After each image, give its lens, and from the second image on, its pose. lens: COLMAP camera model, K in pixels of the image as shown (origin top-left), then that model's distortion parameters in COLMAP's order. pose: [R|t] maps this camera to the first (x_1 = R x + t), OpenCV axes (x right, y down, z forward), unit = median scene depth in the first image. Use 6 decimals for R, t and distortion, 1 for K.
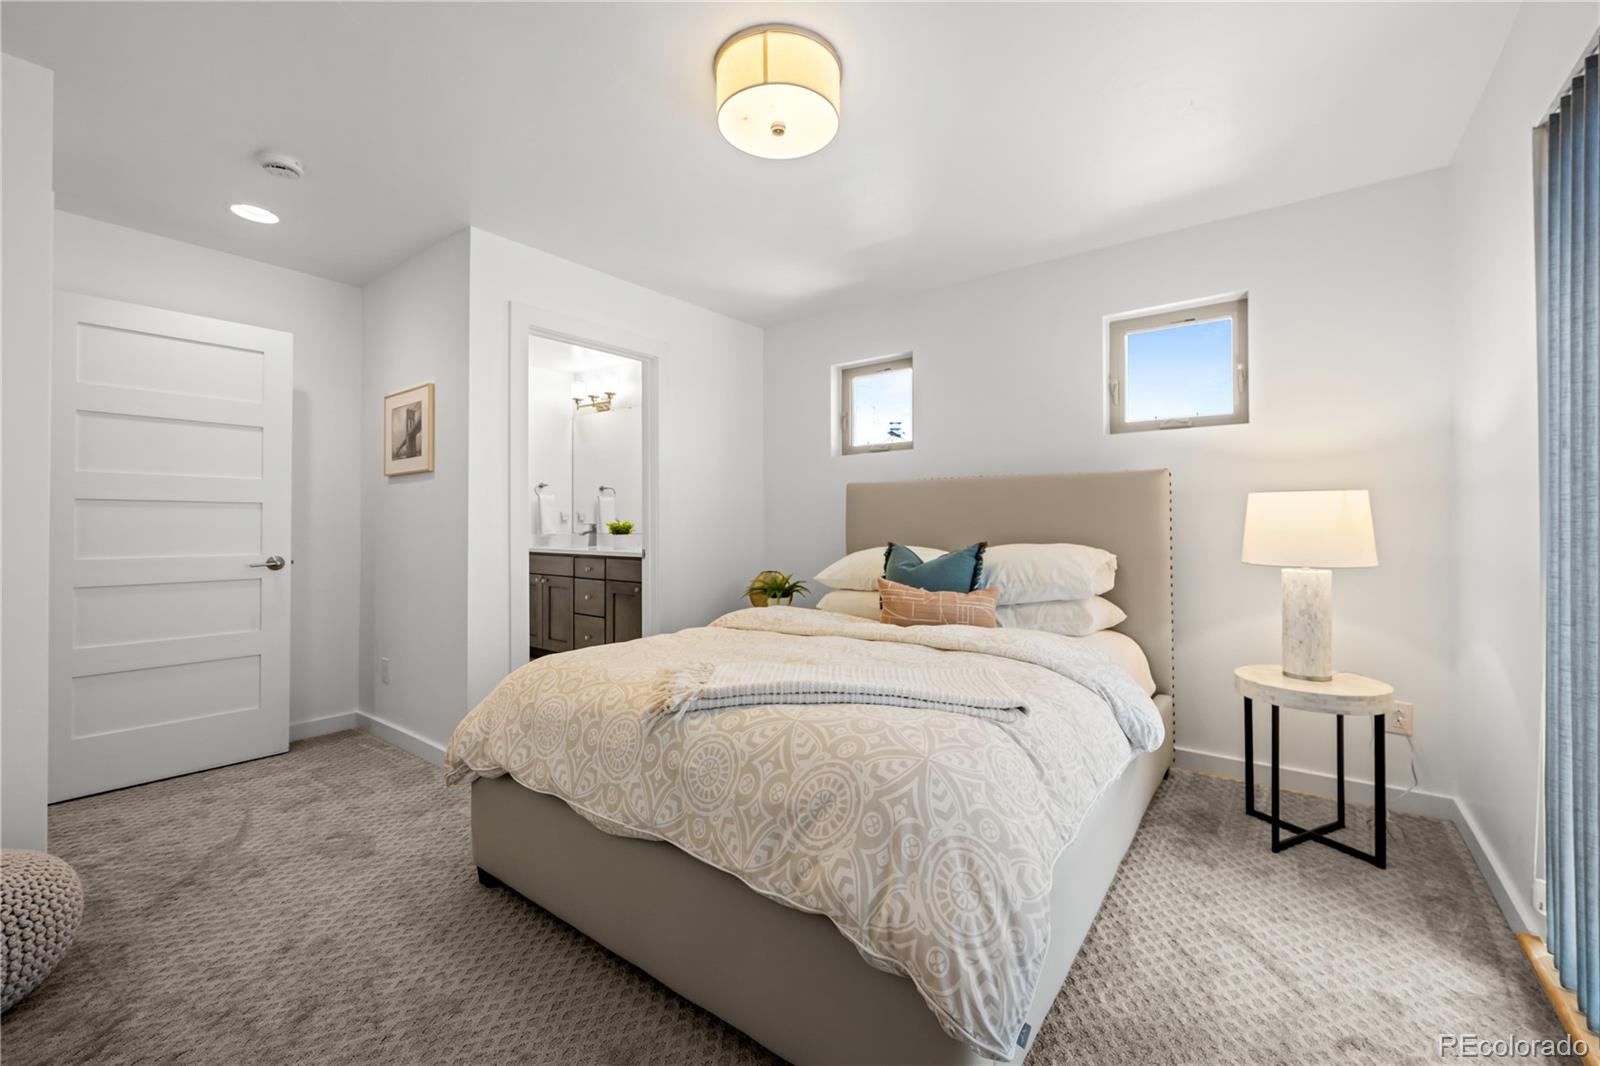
lens RADIAL K [[634.7, 0, 808.8], [0, 634.7, 526.6], [0, 0, 1]] dist [0.000527, 0.000130]
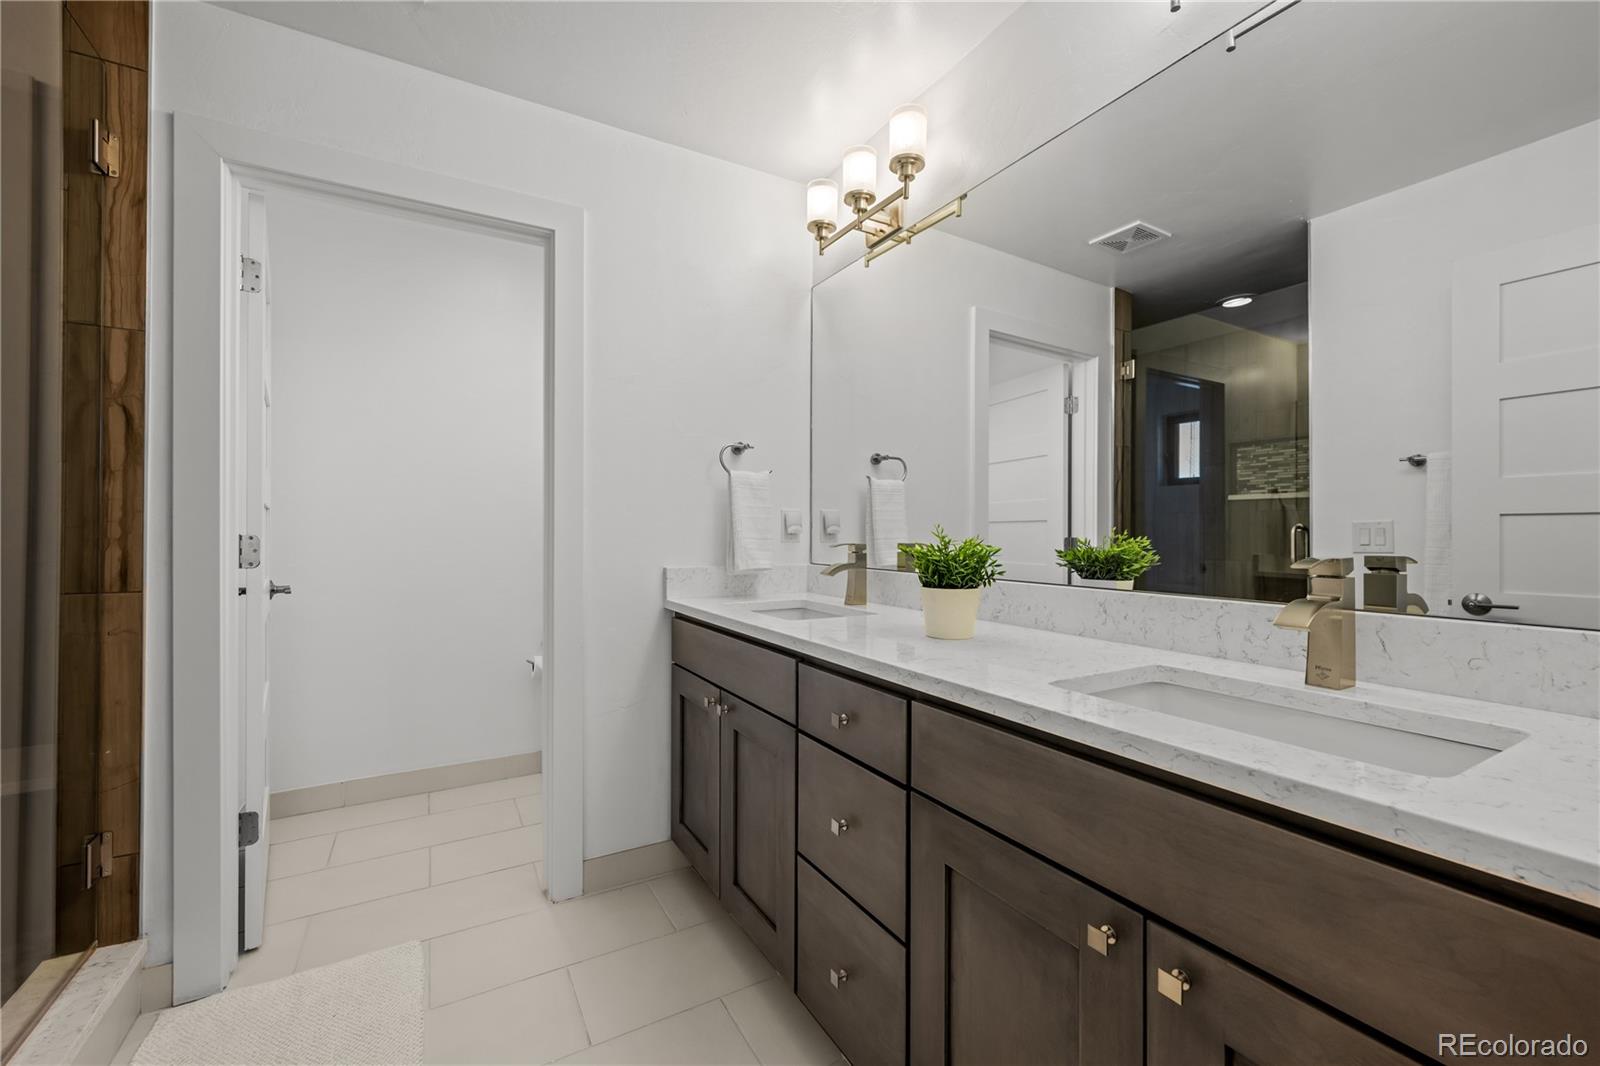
lens RADIAL K [[654.1, 0, 800.0], [0, 654.1, 533.0], [0, 0, 1]] dist [-0.001333, 0.000003]
pose [[0.916469, 0.000650, -0.400105, -0.219324], [-0.002773, 0.999985, -0.004727, -0.008586], [0.400095, 0.005441, 0.916457, 0.640204]]
